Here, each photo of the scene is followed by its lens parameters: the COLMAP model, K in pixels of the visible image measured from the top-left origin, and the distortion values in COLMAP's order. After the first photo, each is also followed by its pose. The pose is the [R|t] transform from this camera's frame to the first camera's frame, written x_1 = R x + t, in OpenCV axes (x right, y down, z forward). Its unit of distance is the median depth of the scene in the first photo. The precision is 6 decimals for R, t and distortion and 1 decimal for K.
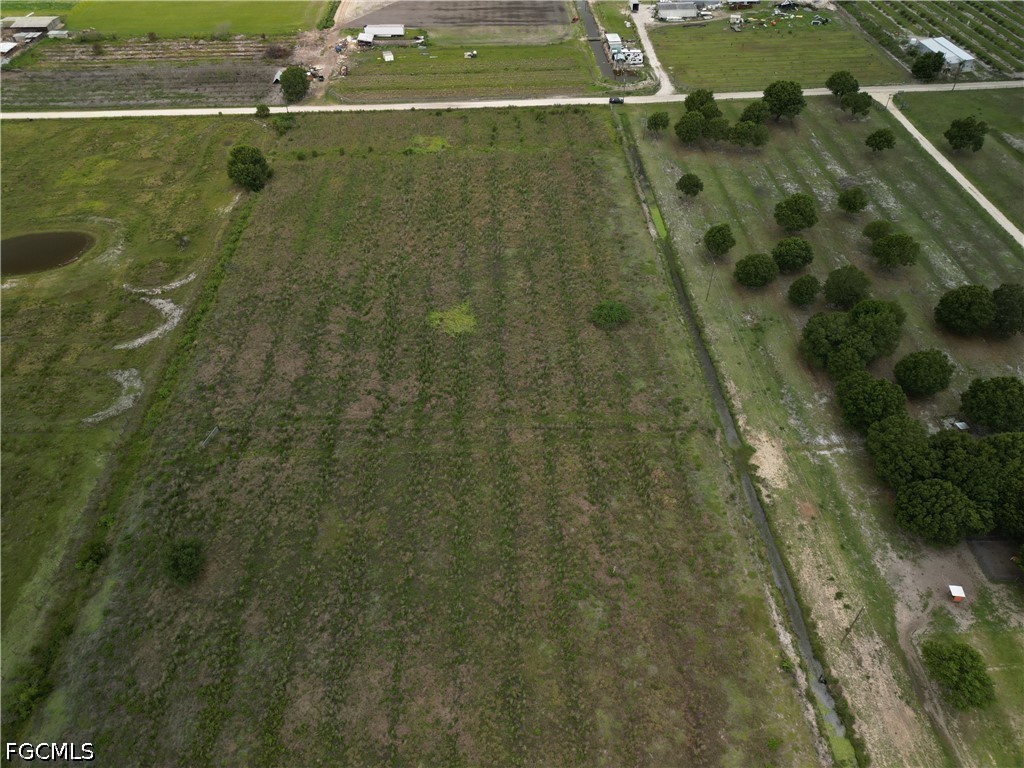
lens RADIAL K [[719.0, 0, 515.0], [0, 719.0, 384.0], [0, 0, 1]] dist [0.065789, -0.055930]
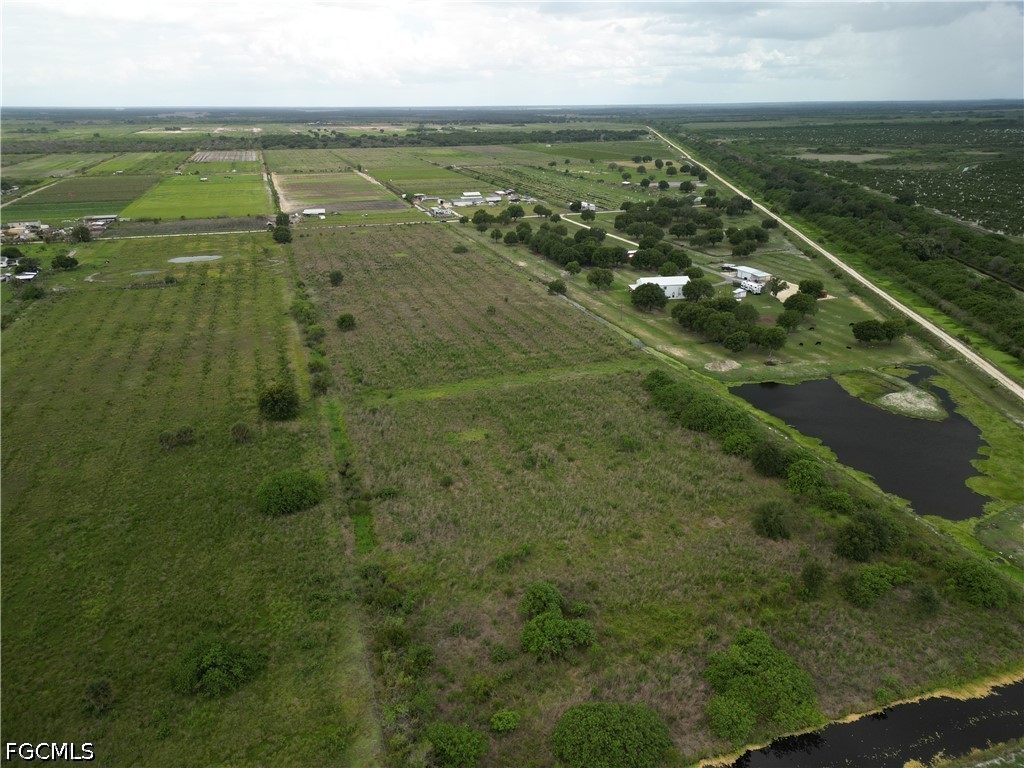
lens RADIAL K [[716.6, 0, 518.1], [0, 716.6, 383.7], [0, 0, 1]] dist [0.069965, -0.066421]
pose [[0.957794, -0.097460, 0.270429, -0.404483], [0.193751, 0.913835, -0.356883, 1.278228], [-0.212345, 0.394216, 0.894149, -1.141866]]
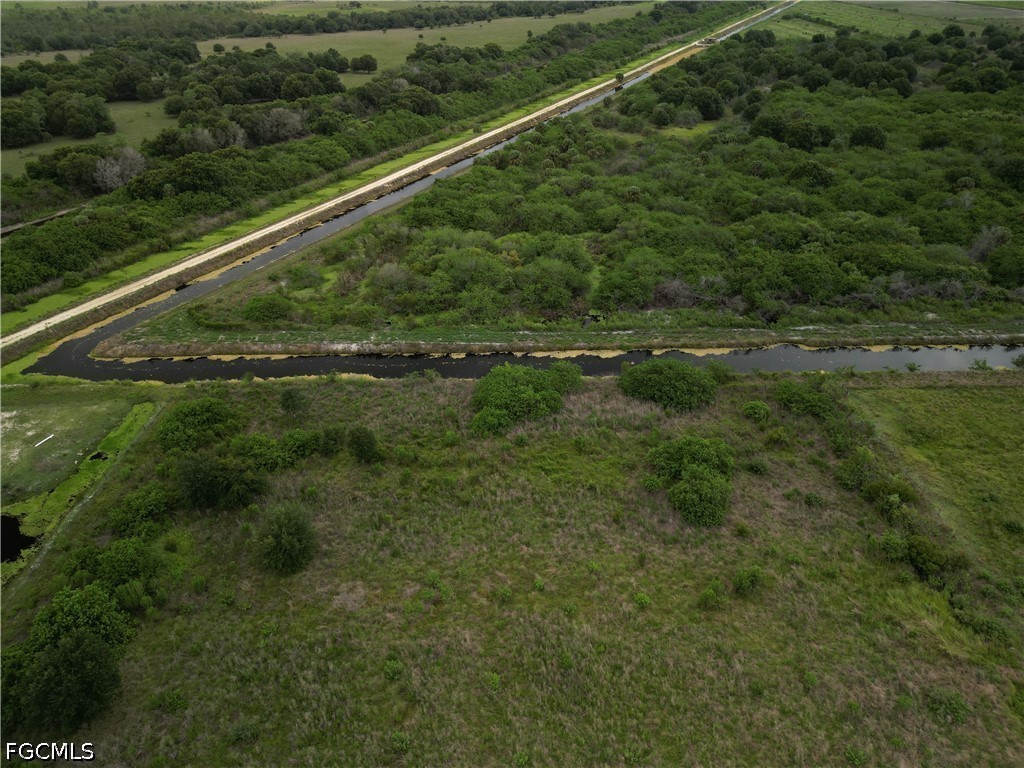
lens RADIAL K [[716.6, 0, 518.1], [0, 716.6, 383.7], [0, 0, 1]] dist [0.069965, -0.066421]
pose [[-0.999137, 0.002562, 0.041449, -0.082377], [0.040635, 0.266214, 0.963057, 0.643703], [-0.008567, 0.963911, -0.266088, -0.333277]]
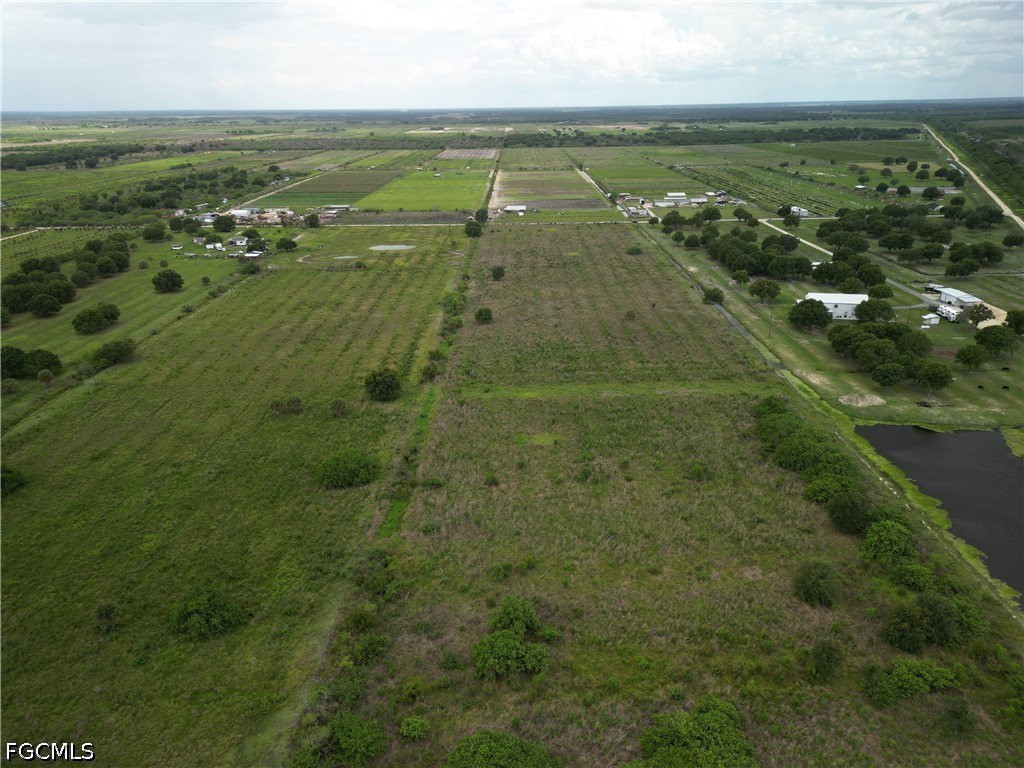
lens RADIAL K [[716.6, 0, 518.1], [0, 716.6, 383.7], [0, 0, 1]] dist [0.069965, -0.066421]
pose [[0.999298, 0.014244, -0.034658, -0.177622], [-0.026404, 0.923959, -0.381579, 1.281364], [0.026587, 0.382226, 0.923686, -1.147090]]
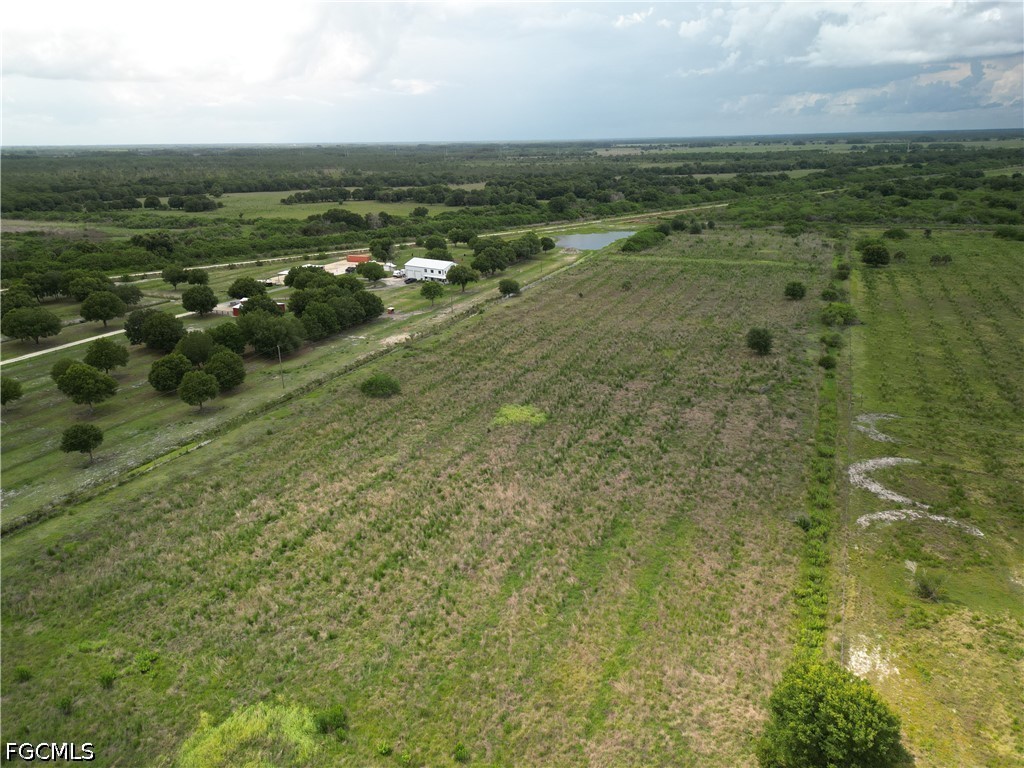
lens RADIAL K [[716.6, 0, 518.1], [0, 716.6, 383.7], [0, 0, 1]] dist [0.069965, -0.066421]
pose [[-0.900956, -0.112682, 0.419024, -0.454369], [0.319369, 0.481522, 0.816174, -0.841821], [-0.293737, 0.869160, -0.397843, 1.308151]]
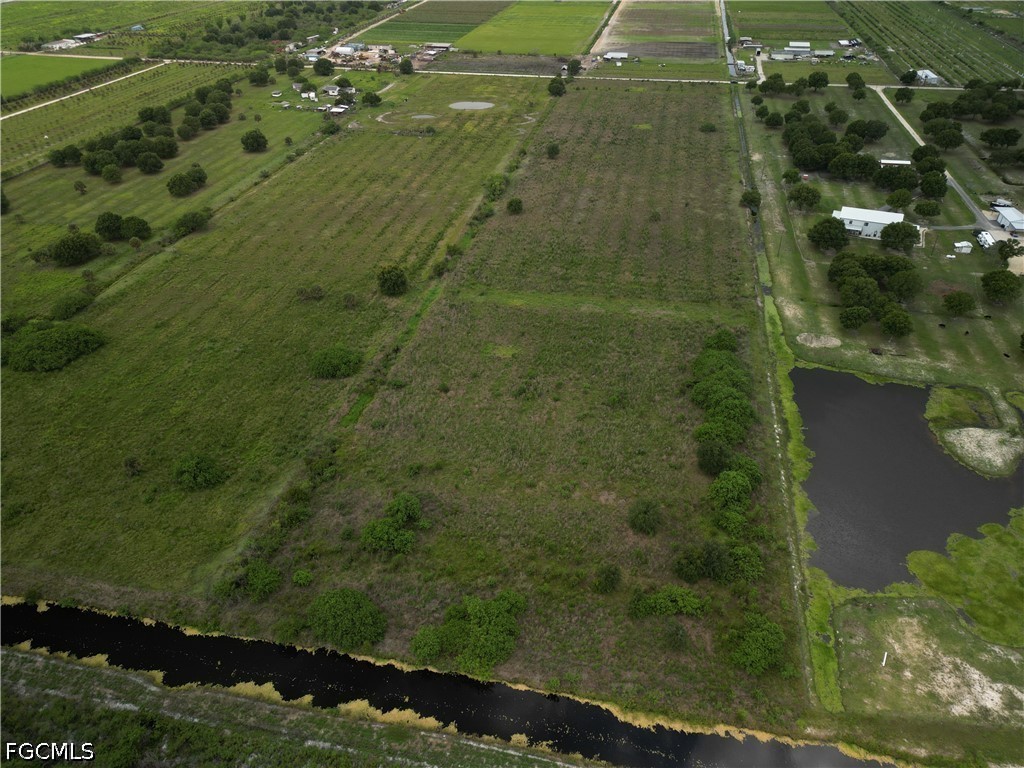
lens RADIAL K [[716.6, 0, 518.1], [0, 716.6, 383.7], [0, 0, 1]] dist [0.069965, -0.066421]
pose [[0.970507, 0.141714, -0.195024, 0.106852], [-0.169614, 0.976268, -0.134654, 1.163748], [0.171313, 0.163762, 0.971511, -1.327291]]
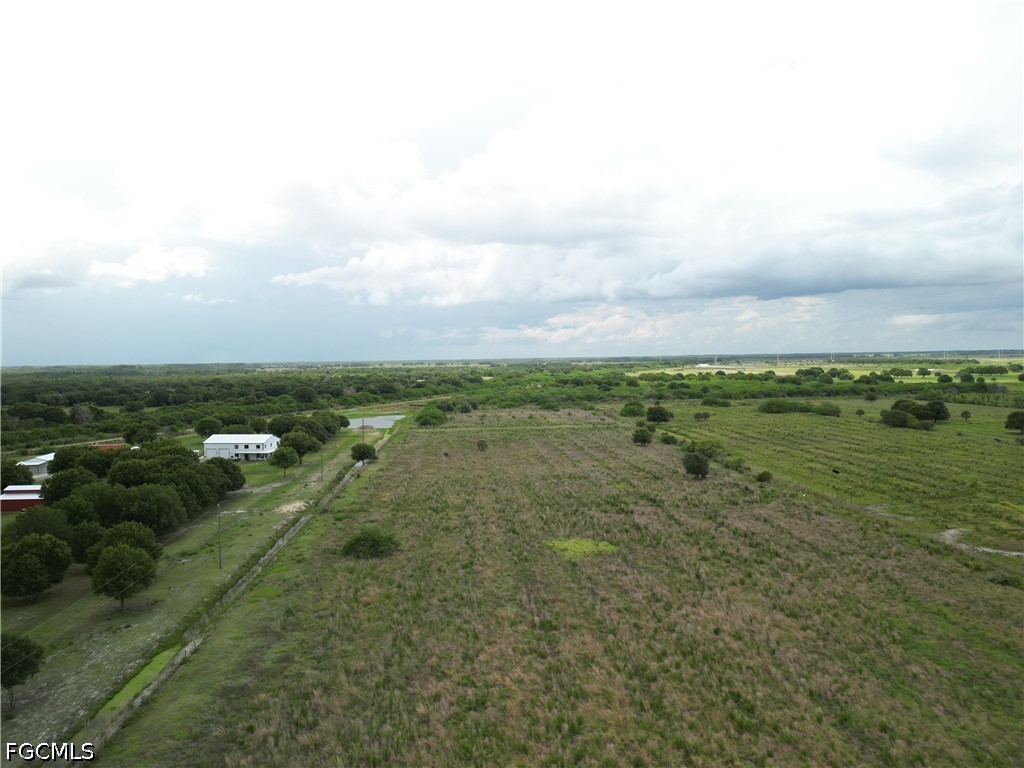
lens RADIAL K [[716.6, 0, 518.1], [0, 716.6, 383.7], [0, 0, 1]] dist [0.069965, -0.066421]
pose [[-0.998968, 0.031716, -0.032508, -0.000914], [-0.001149, 0.697894, 0.716200, -0.736463], [0.045403, 0.715499, -0.697137, 1.377252]]
